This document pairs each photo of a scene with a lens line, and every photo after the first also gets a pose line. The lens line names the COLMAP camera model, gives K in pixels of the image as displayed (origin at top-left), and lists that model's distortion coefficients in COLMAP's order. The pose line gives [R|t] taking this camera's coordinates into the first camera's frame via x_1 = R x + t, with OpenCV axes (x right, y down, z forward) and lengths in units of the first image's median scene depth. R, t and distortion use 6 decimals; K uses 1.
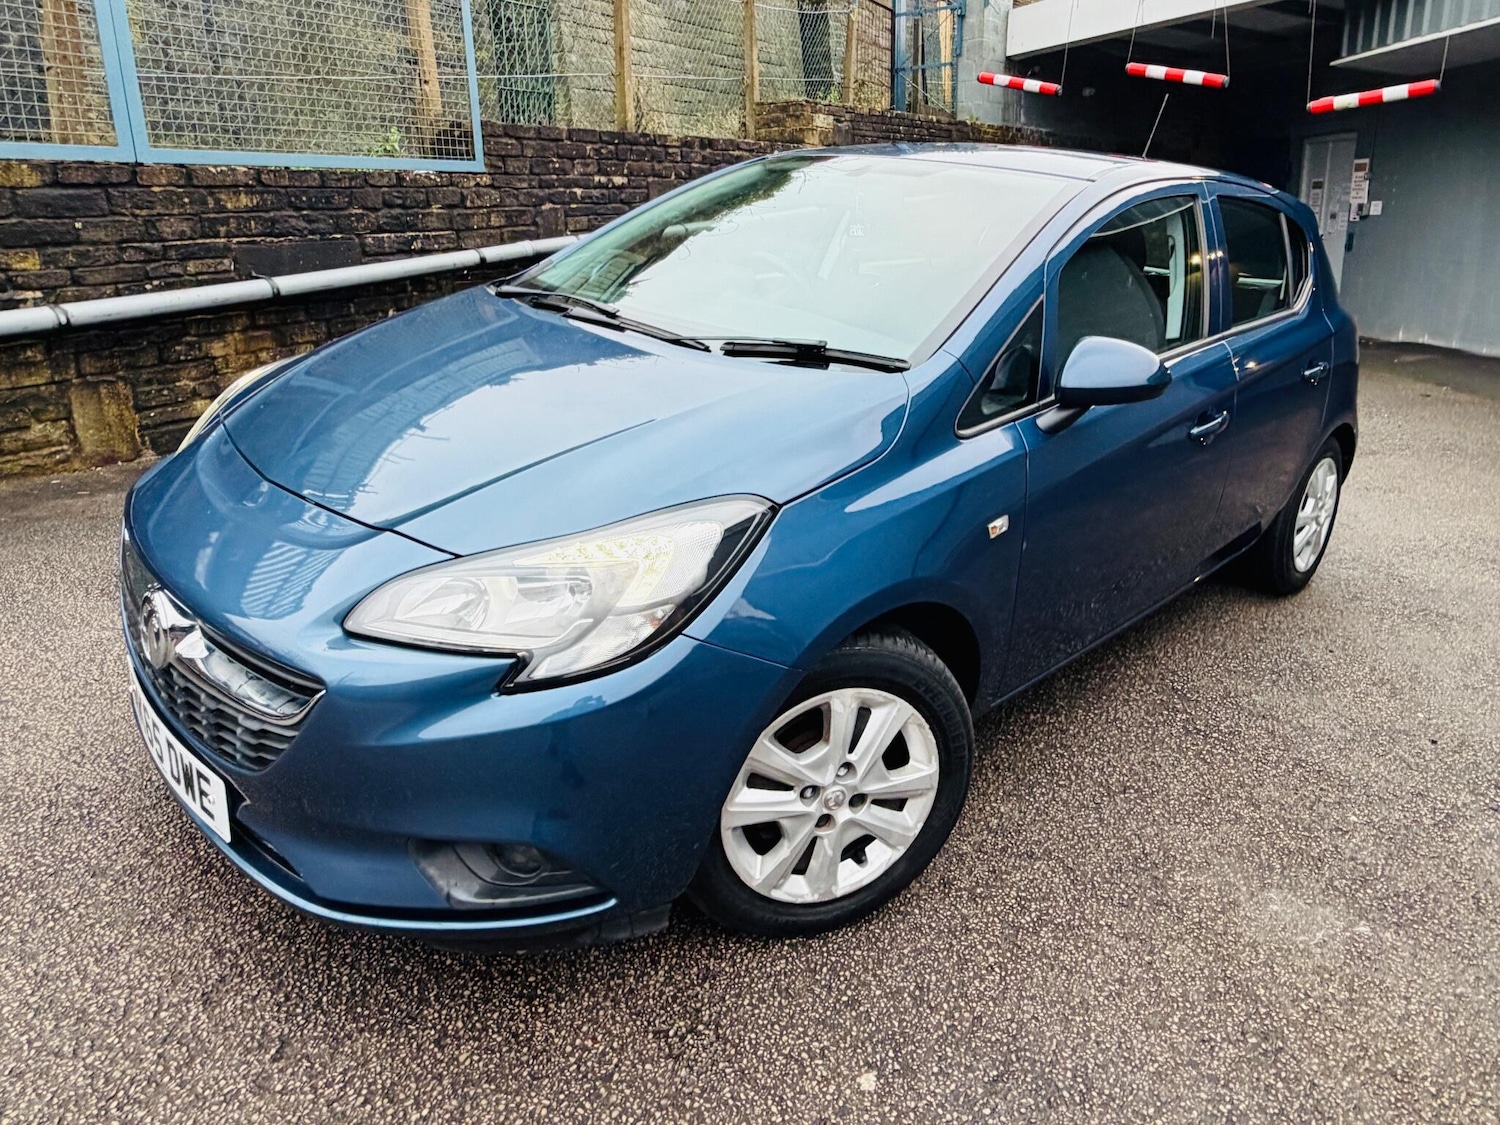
lens RADIAL K [[975.4, 0, 789.1], [0, 975.4, 432.2], [0, 0, 1]] dist [0.000190, 0.001083]
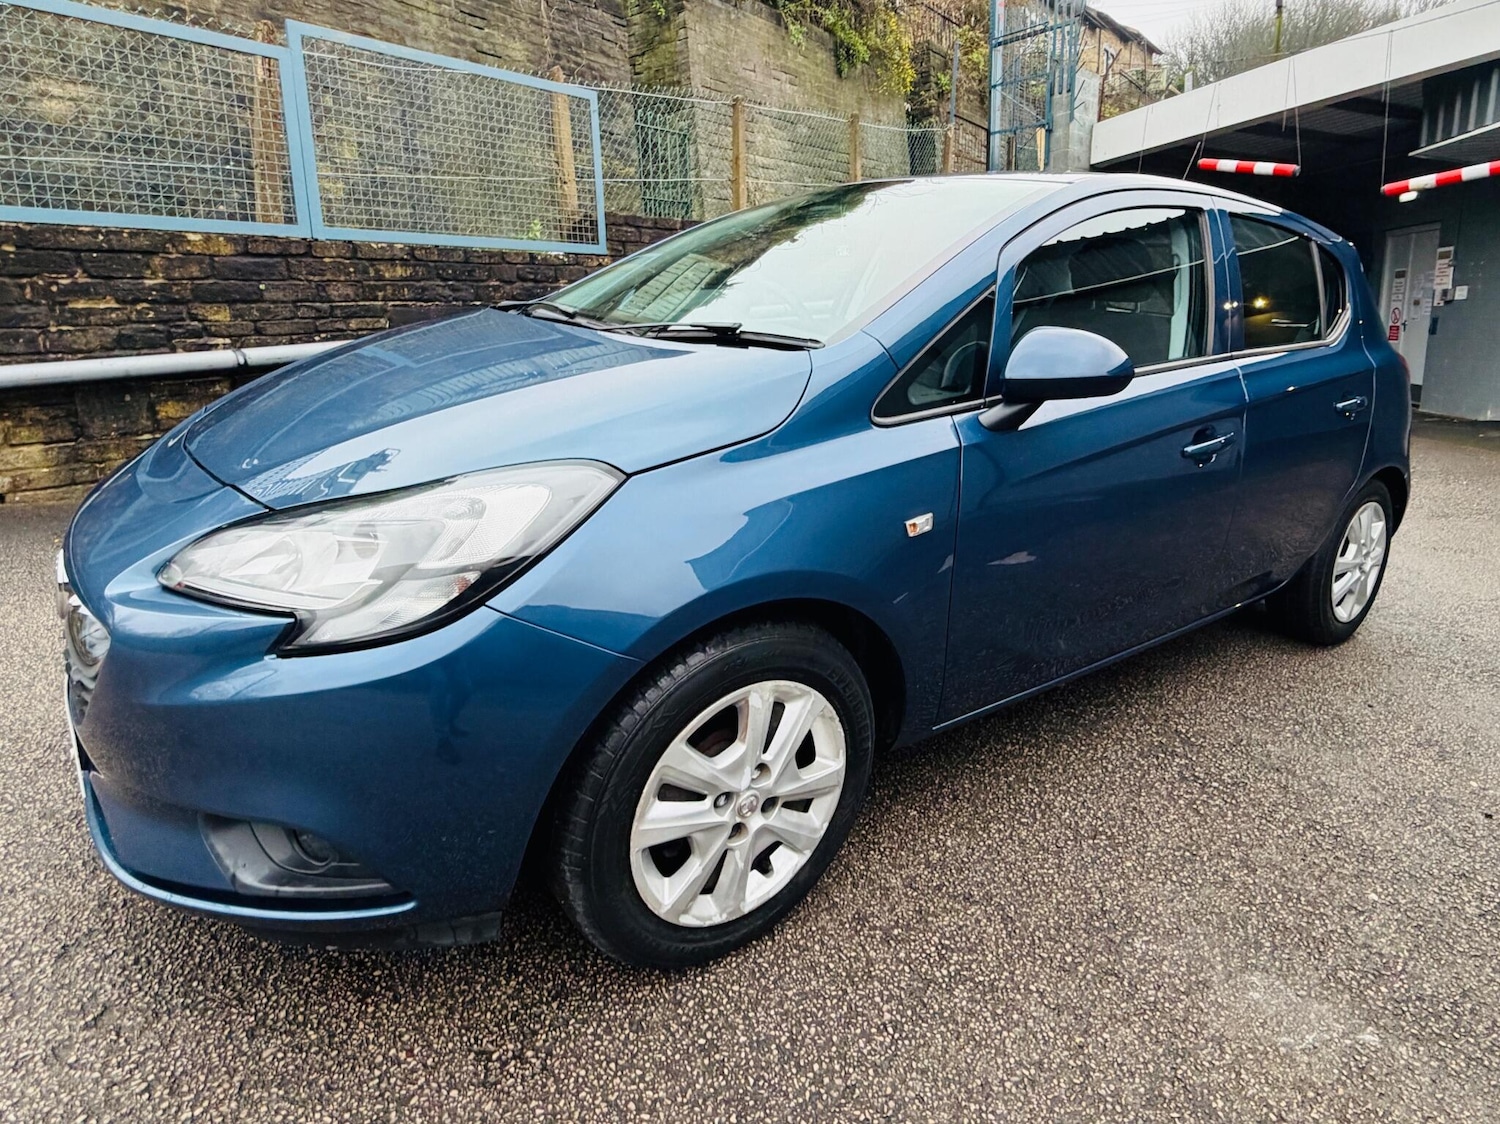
lens RADIAL K [[808.9, 0, 775.4], [0, 808.9, 459.1], [0, 0, 1]] dist [0.002606, -0.001337]
pose [[0.985123, 0.023434, -0.170246, 0.182555], [-0.031929, 0.998369, -0.047334, 0.066083], [0.168859, 0.052066, 0.984264, 0.201525]]
